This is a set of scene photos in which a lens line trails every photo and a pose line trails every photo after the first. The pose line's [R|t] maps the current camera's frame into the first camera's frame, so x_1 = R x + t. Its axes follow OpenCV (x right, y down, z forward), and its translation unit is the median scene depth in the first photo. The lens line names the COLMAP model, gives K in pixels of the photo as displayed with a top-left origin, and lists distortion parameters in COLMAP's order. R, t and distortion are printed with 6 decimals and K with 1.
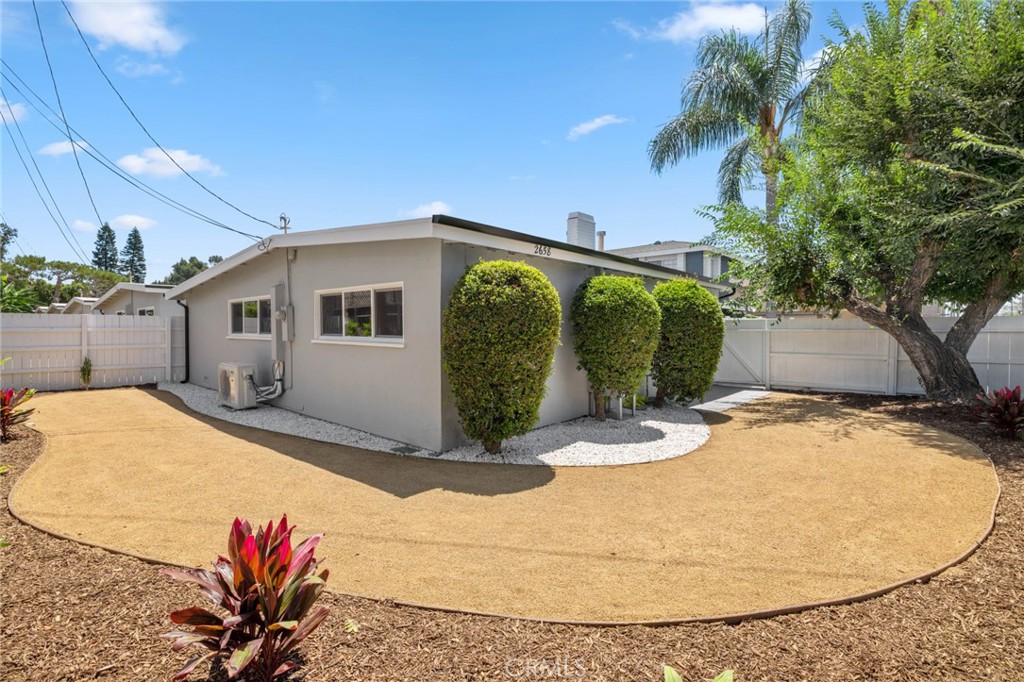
lens RADIAL K [[466.1, 0, 512.0], [0, 466.1, 341.0], [0, 0, 1]] dist [0.000053, 0.000121]
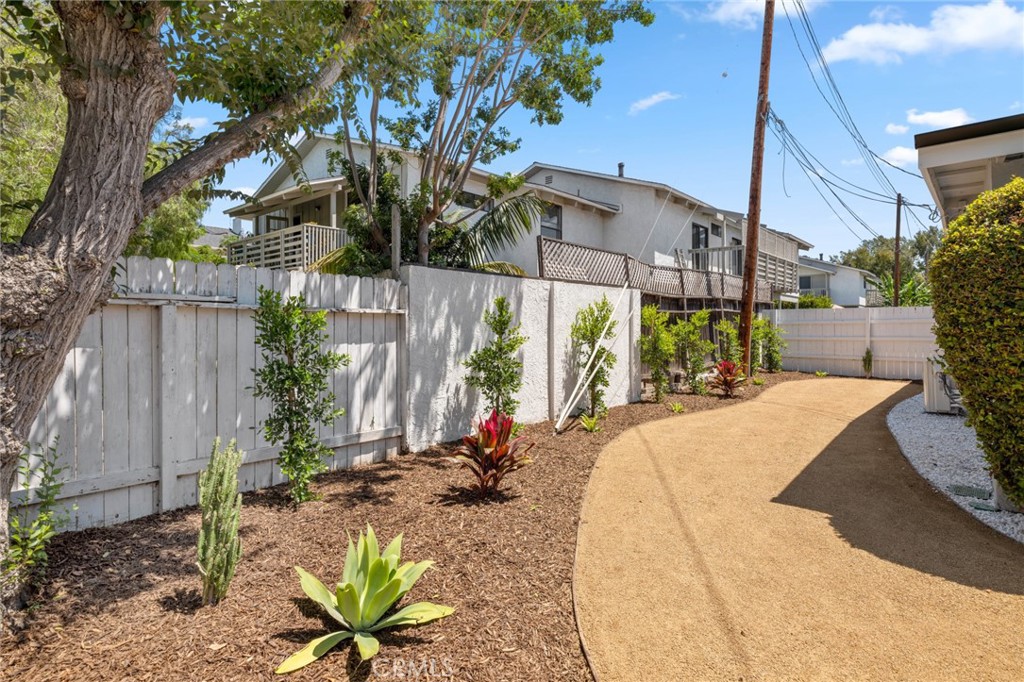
lens RADIAL K [[520.3, 0, 511.7], [0, 520.3, 329.2], [0, 0, 1]] dist [0.002341, -0.000085]
pose [[-0.009636, -0.001725, -0.999952, 0.716738], [-0.019961, 0.999800, -0.001532, 0.027099], [0.999754, 0.019946, -0.009668, 0.504259]]
